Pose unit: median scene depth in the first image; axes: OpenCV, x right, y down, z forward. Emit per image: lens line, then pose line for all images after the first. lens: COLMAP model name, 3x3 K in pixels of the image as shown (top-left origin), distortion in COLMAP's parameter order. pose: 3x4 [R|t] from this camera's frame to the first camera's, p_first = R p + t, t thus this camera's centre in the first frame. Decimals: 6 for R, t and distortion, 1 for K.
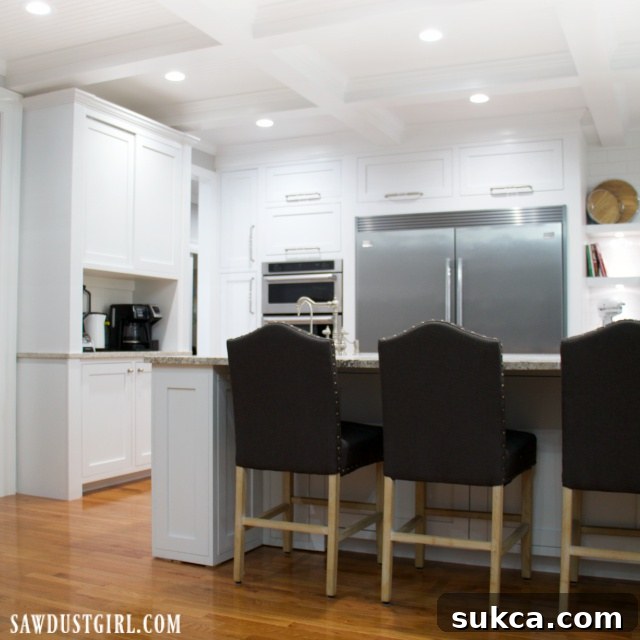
lens RADIAL K [[801.8, 0, 320.0], [0, 801.8, 320.0], [0, 0, 1]] dist [-0.162032, -0.021863]
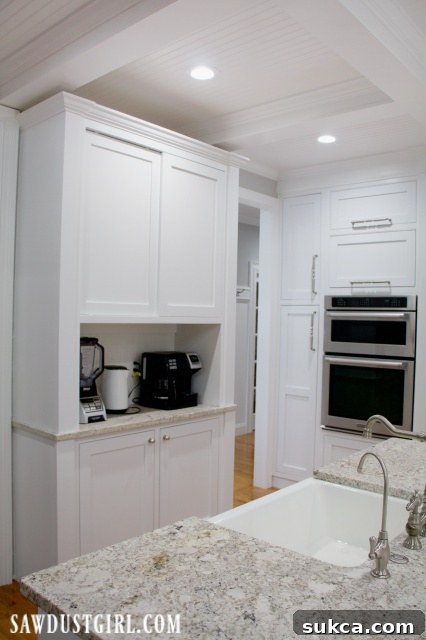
lens RADIAL K [[543.4, 0, 213.0], [0, 543.4, 320.0], [0, 0, 1]] dist [-0.156645, 0.010835]
pose [[0.954685, 0.023424, -0.296694, -0.011722], [-0.014521, 0.999377, 0.032175, -0.066752], [0.297262, -0.026409, 0.954431, 0.399148]]
